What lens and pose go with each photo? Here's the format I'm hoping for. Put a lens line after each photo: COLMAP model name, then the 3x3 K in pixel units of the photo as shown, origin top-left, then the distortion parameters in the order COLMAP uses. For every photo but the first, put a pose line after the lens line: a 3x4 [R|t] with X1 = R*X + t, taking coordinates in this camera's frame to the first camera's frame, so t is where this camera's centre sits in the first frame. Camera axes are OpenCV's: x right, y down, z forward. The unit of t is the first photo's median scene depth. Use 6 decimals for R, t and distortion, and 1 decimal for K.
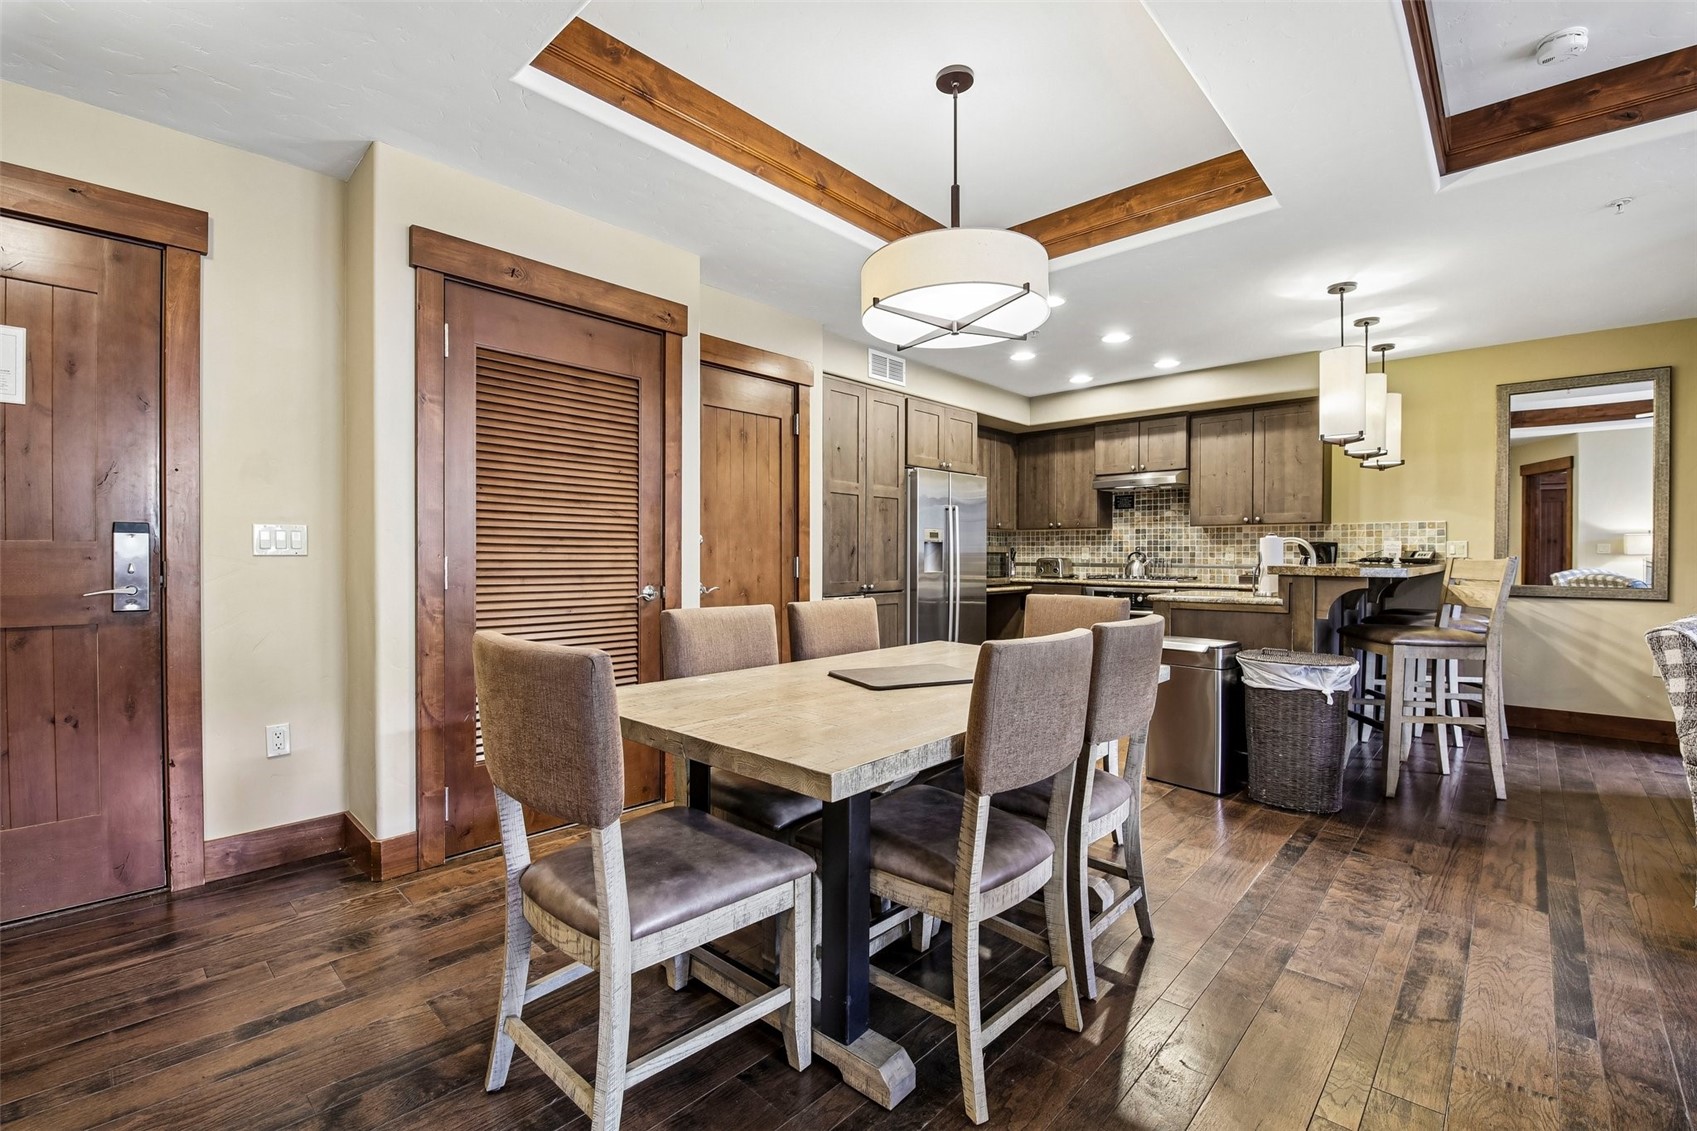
lens RADIAL K [[734.4, 0, 848.3], [0, 734.4, 570.2], [0, 0, 1]] dist [-0.005025, -0.008827]
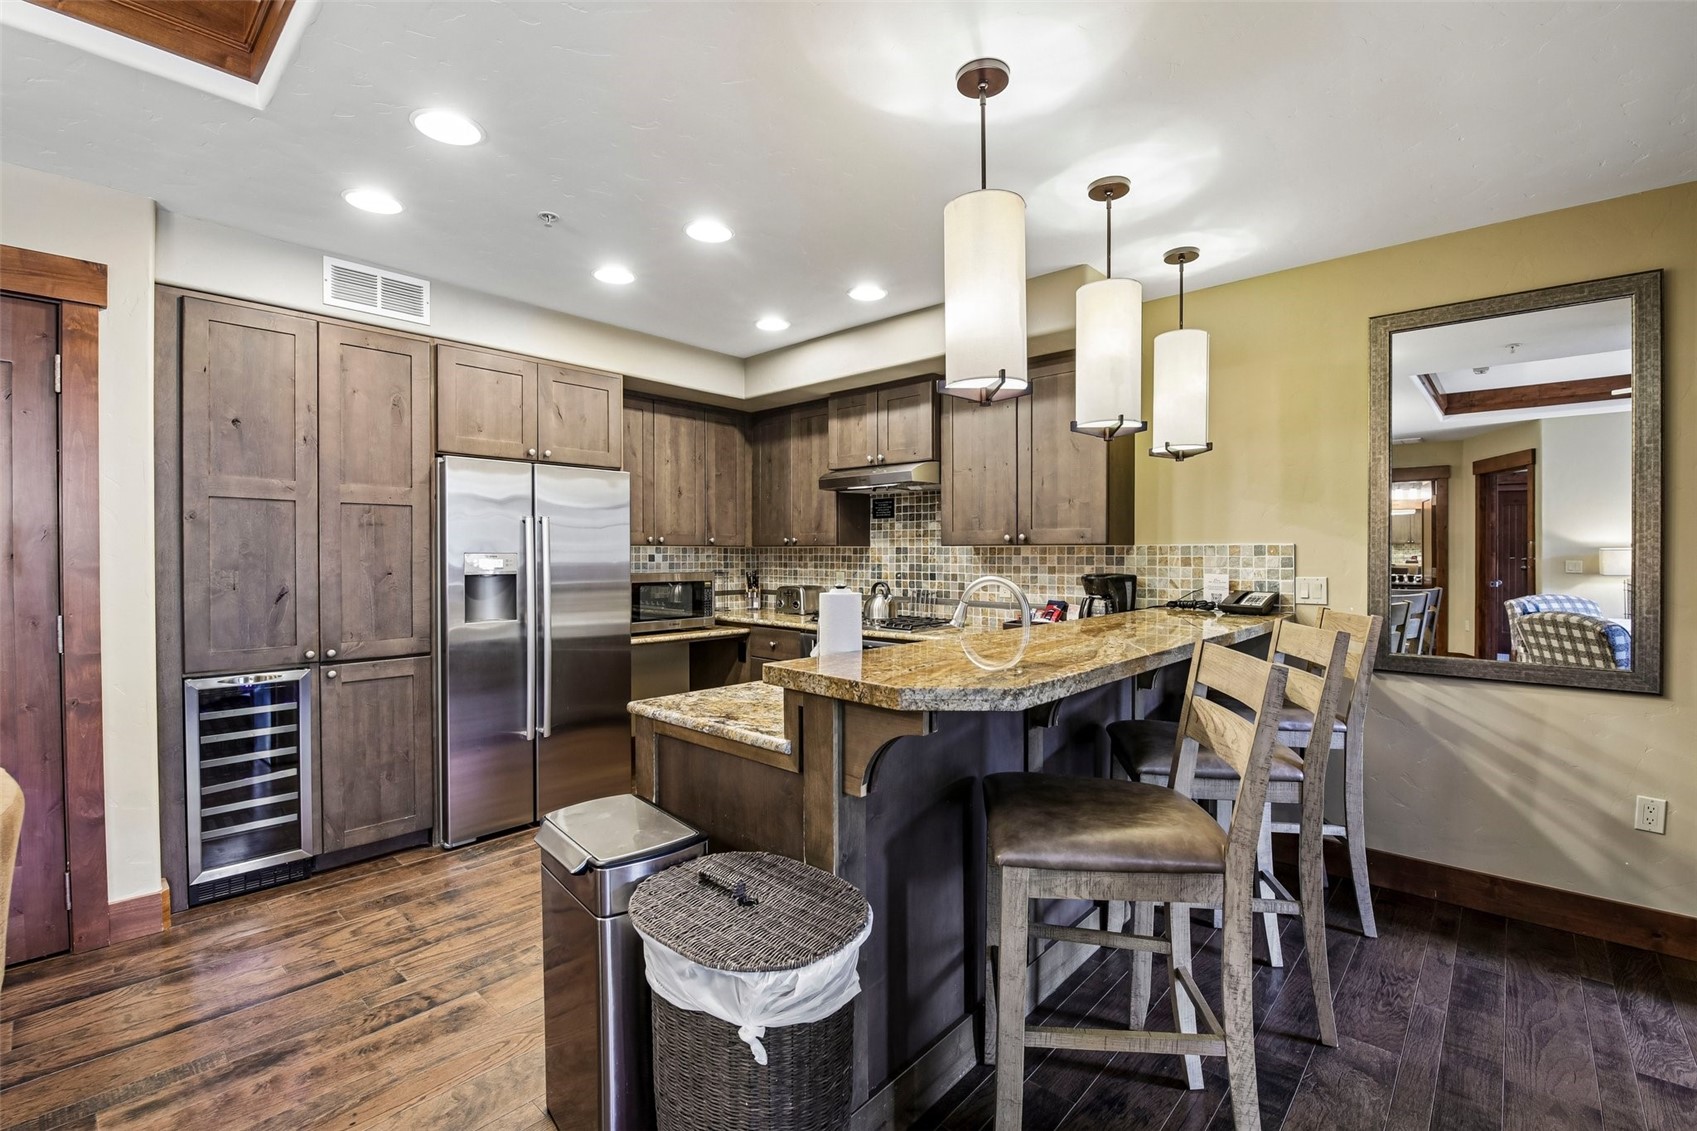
lens RADIAL K [[734.4, 0, 847.5], [0, 734.4, 561.1], [0, 0, 1]] dist [-0.005025, -0.008827]
pose [[0.999961, 0.001782, 0.008618, 0.424005], [-0.001684, 0.999935, -0.011312, -0.043584], [-0.008638, 0.011297, 0.999899, 0.375456]]
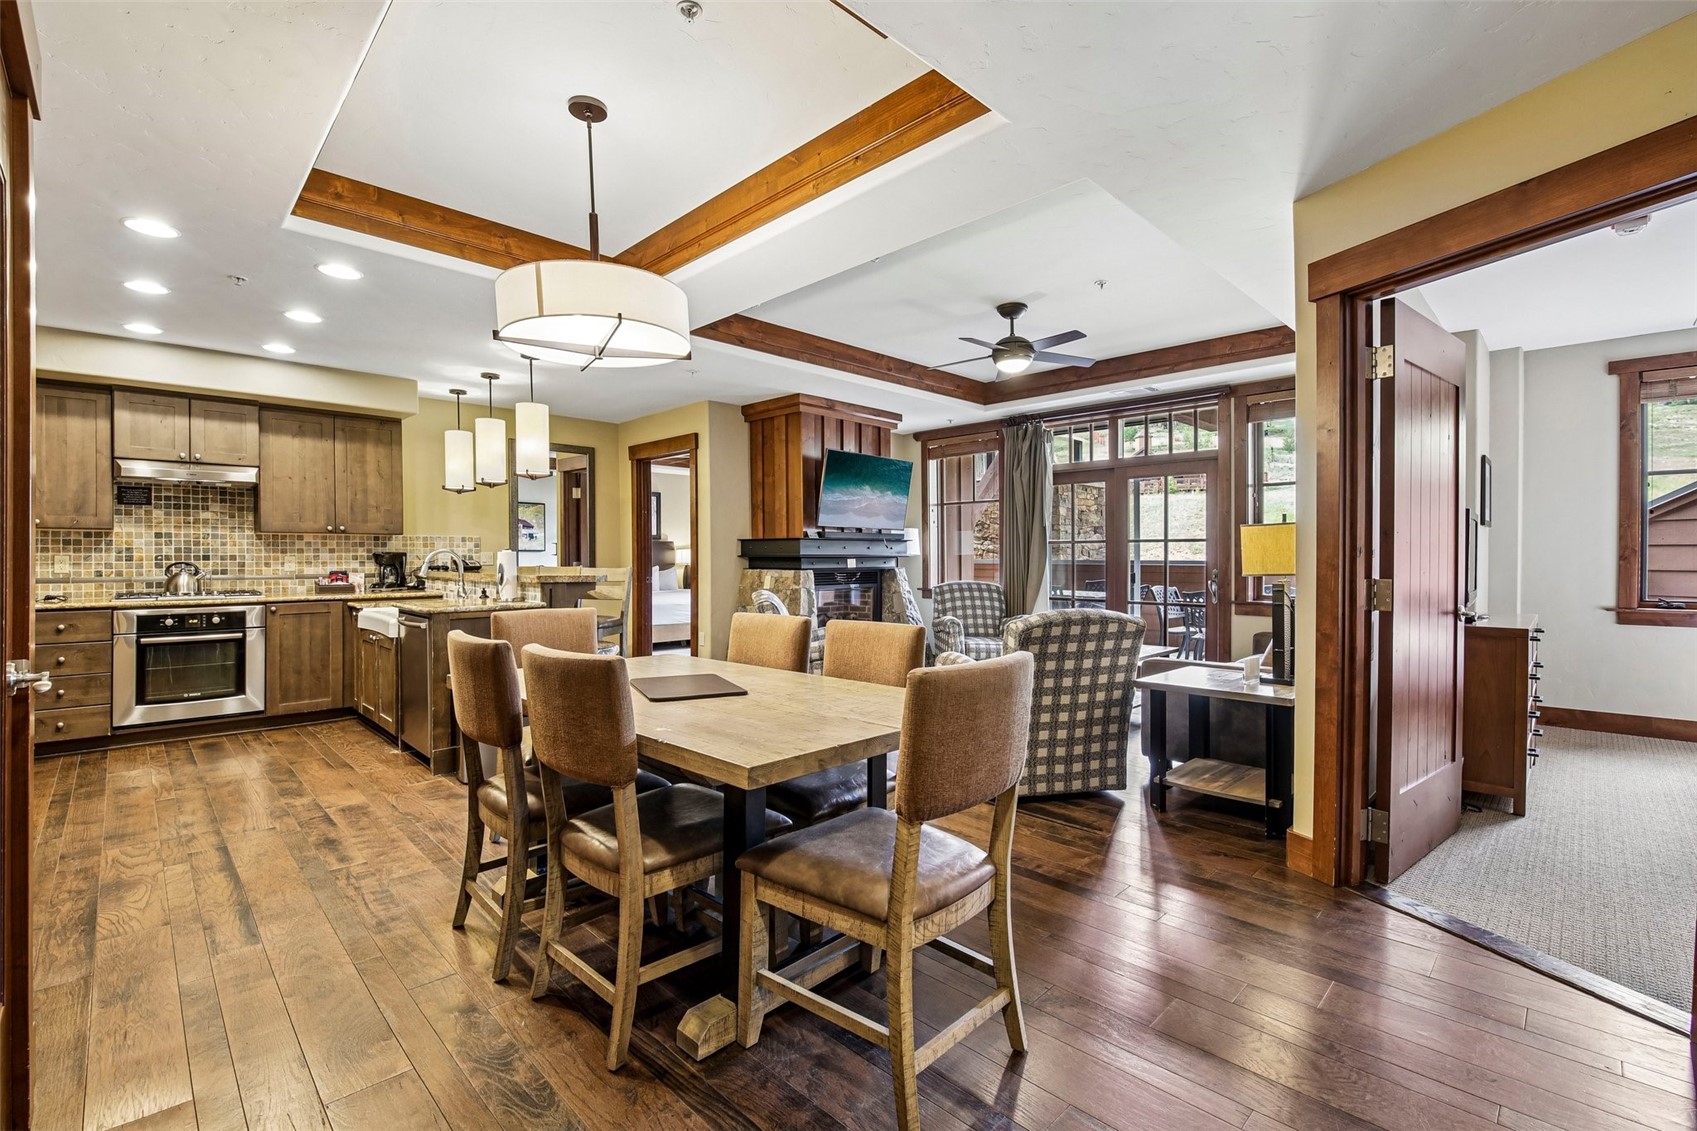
lens RADIAL K [[734.4, 0, 827.2], [0, 734.4, 570.1], [0, 0, 1]] dist [-0.005025, -0.008827]
pose [[0.063917, -0.018327, 0.997787, -0.412916], [0.020649, 0.999642, 0.017038, -0.017668], [-0.997742, 0.019514, 0.064272, 0.300837]]
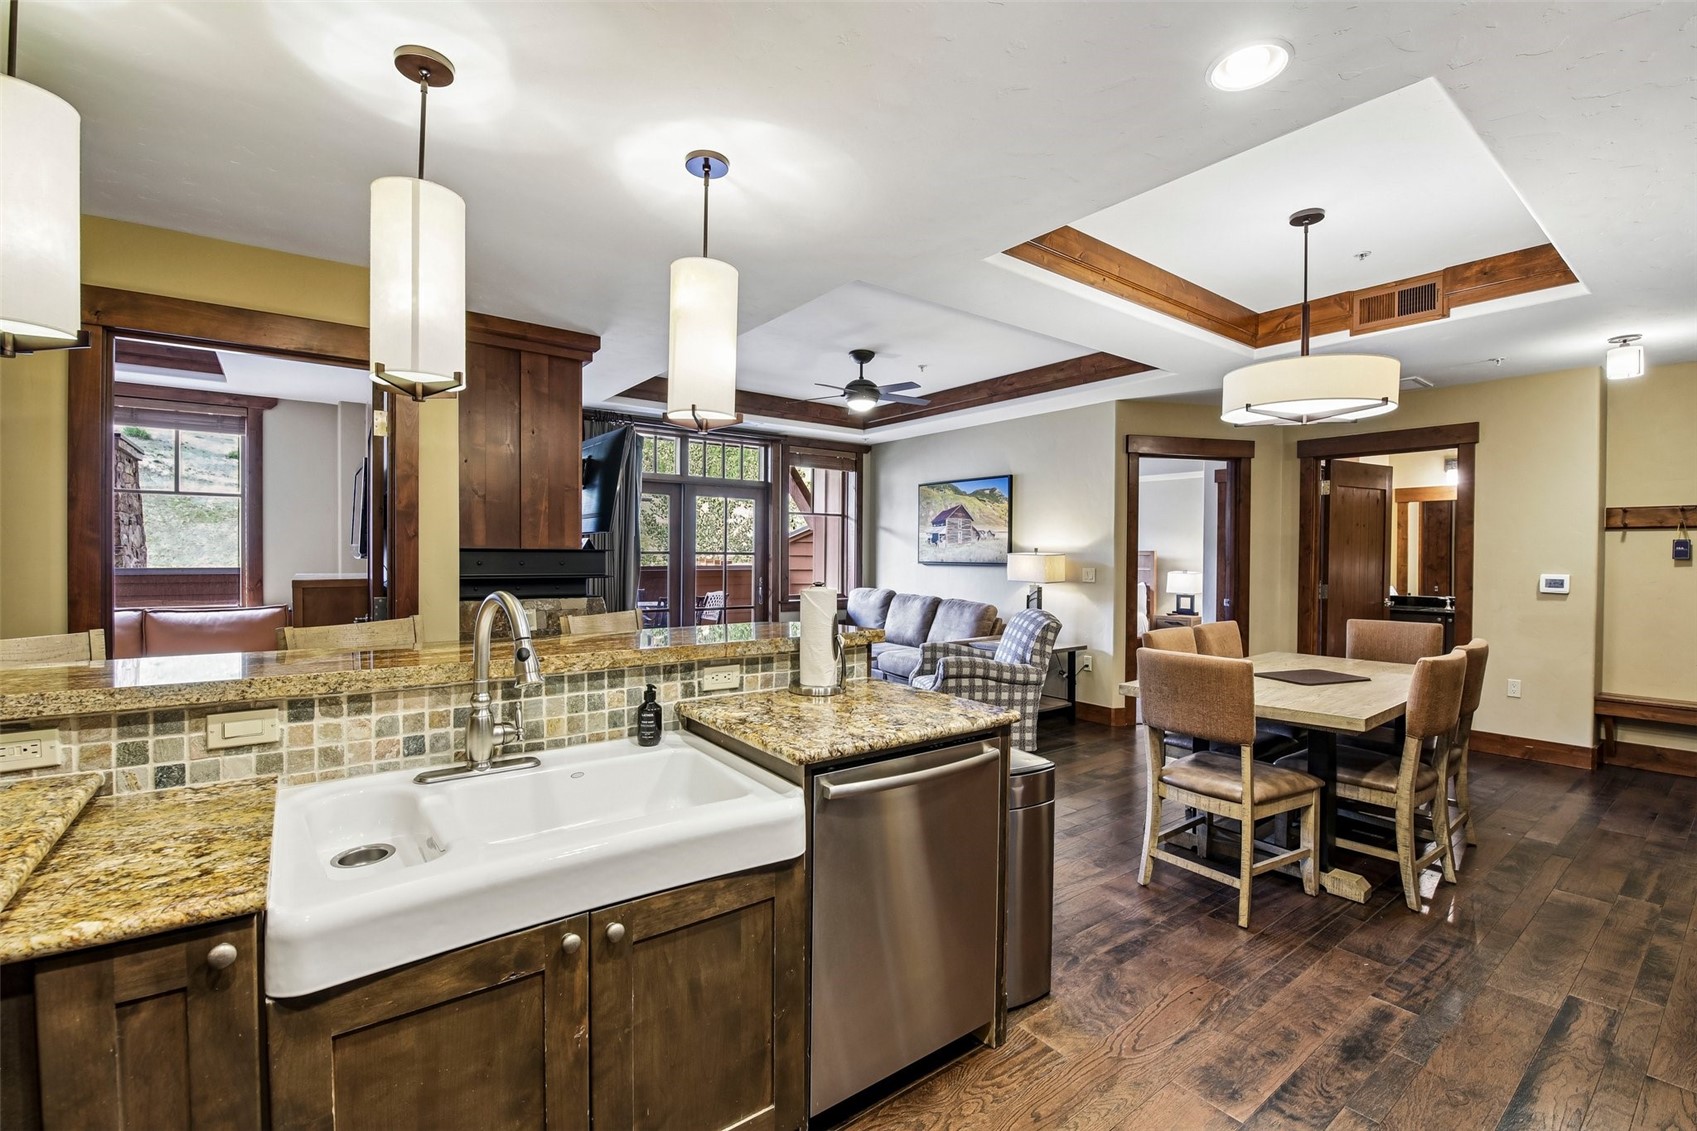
lens RADIAL K [[734.4, 0, 846.2], [0, 734.4, 574.0], [0, 0, 1]] dist [-0.005025, -0.008827]
pose [[-0.984993, -0.011496, 0.172211, 0.335500], [-0.003578, 0.998925, 0.046218, -0.060330], [-0.172558, 0.044908, -0.983975, 1.140639]]
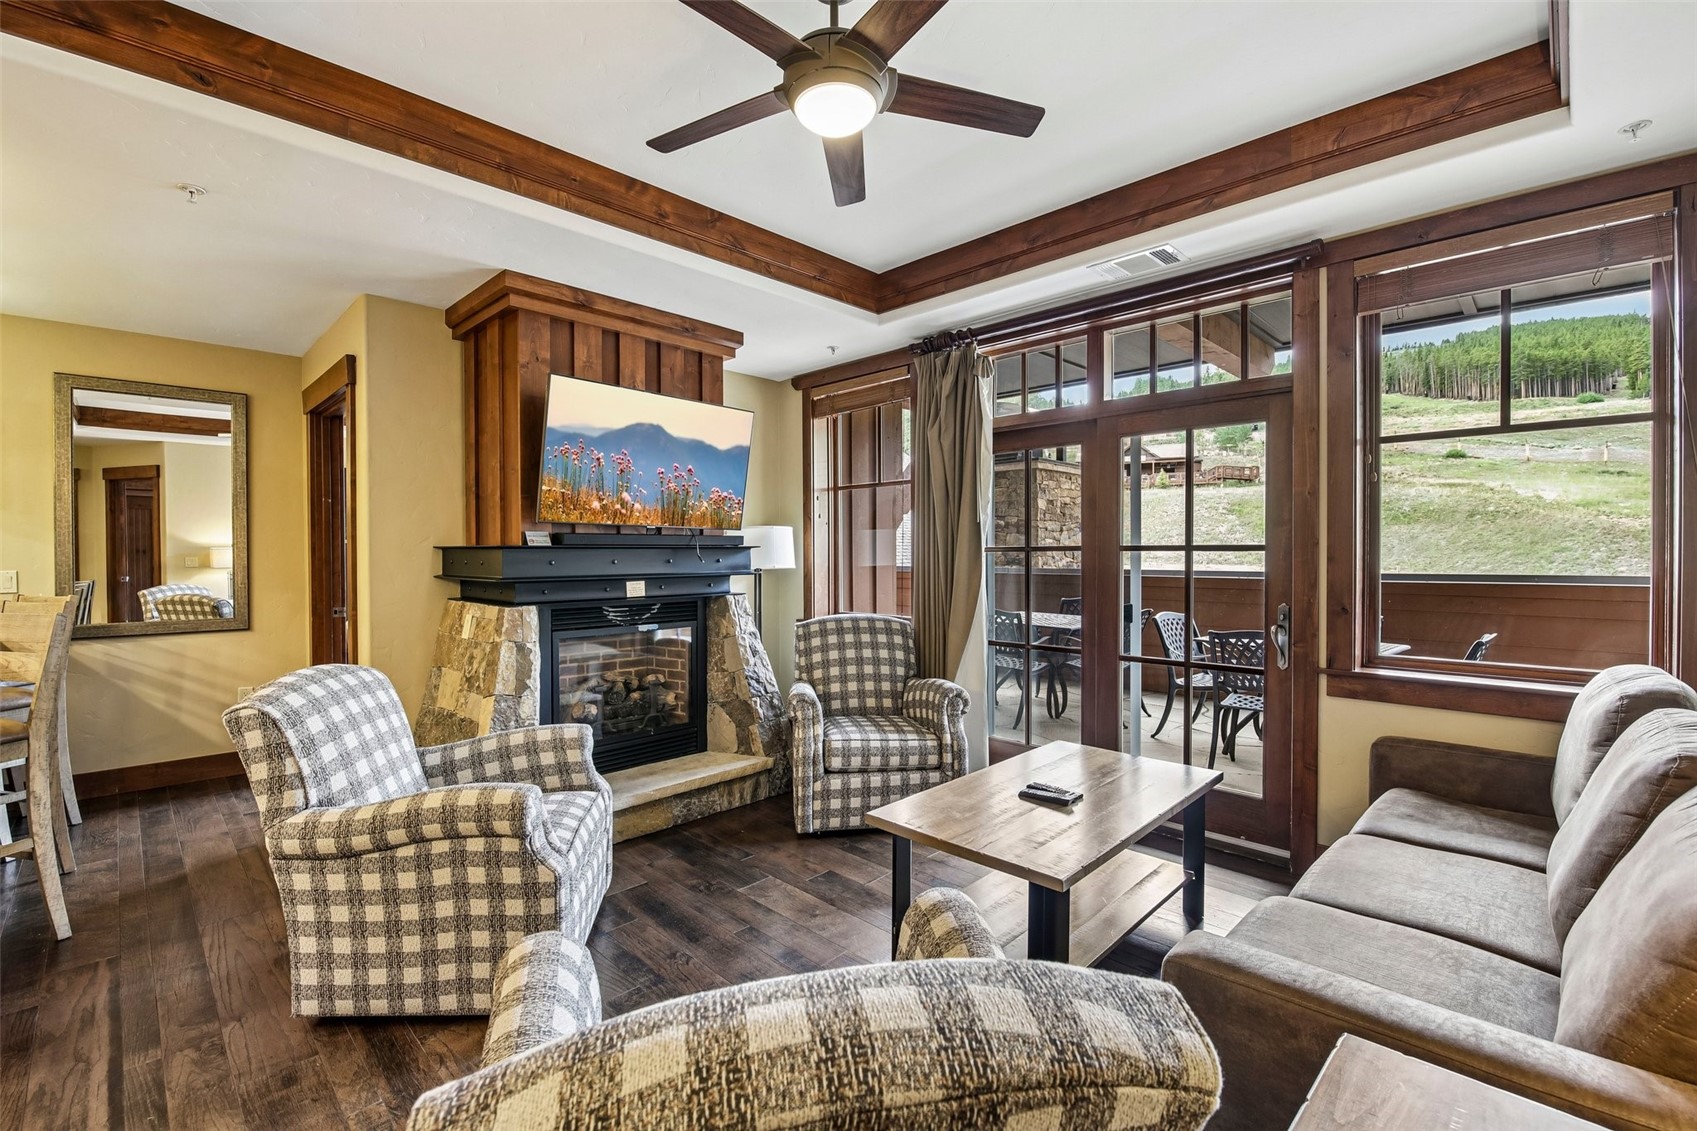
lens RADIAL K [[734.4, 0, 837.3], [0, 734.4, 560.0], [0, 0, 1]] dist [-0.005025, -0.008827]
pose [[0.042281, -0.010501, 0.999051, 0.137534], [0.022204, 0.999708, 0.009568, -0.037225], [-0.998859, 0.021778, 0.042502, 0.115575]]
